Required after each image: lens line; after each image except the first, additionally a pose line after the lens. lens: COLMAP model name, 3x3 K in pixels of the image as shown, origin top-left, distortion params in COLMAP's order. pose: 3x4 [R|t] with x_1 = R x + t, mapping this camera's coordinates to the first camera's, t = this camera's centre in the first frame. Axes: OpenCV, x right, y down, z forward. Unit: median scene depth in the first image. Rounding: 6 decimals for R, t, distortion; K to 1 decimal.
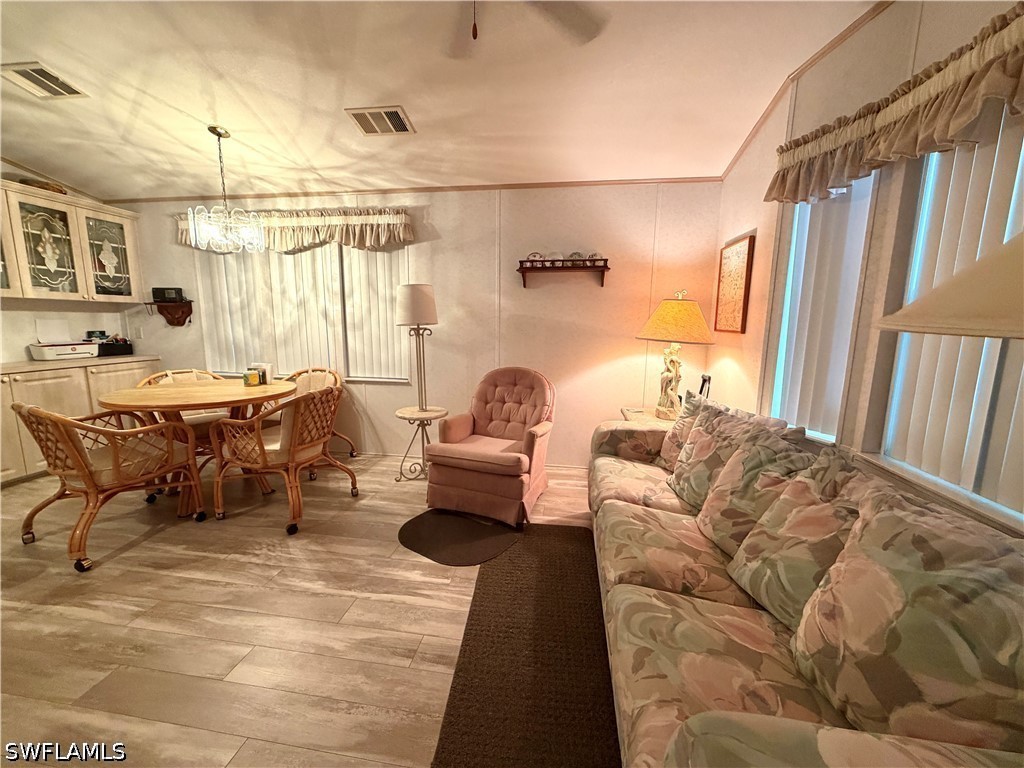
lens RADIAL K [[405.9, 0, 511.2], [0, 405.9, 382.9], [0, 0, 1]] dist [-0.000907, 0.000792]
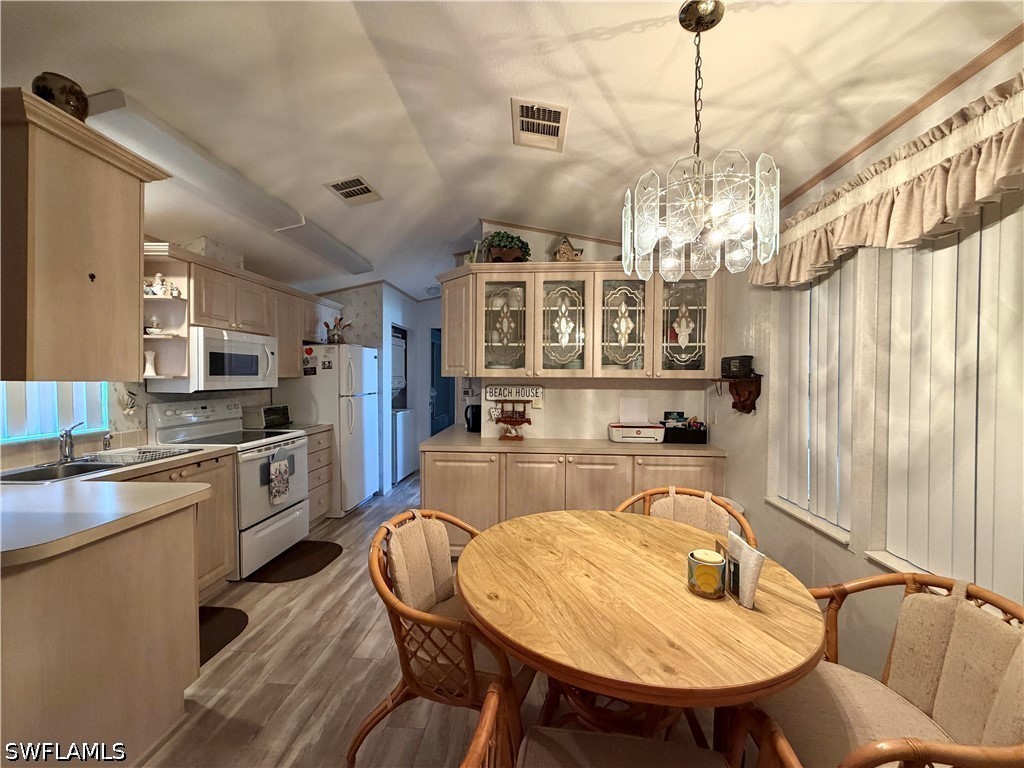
lens RADIAL K [[405.9, 0, 508.4], [0, 405.9, 385.3], [0, 0, 1]] dist [-0.000907, 0.000792]
pose [[0.066706, 0.010782, -0.997714, -0.211202], [-0.160454, 0.987043, -0.000061, -0.133880], [0.984787, 0.160091, 0.067572, 0.624269]]
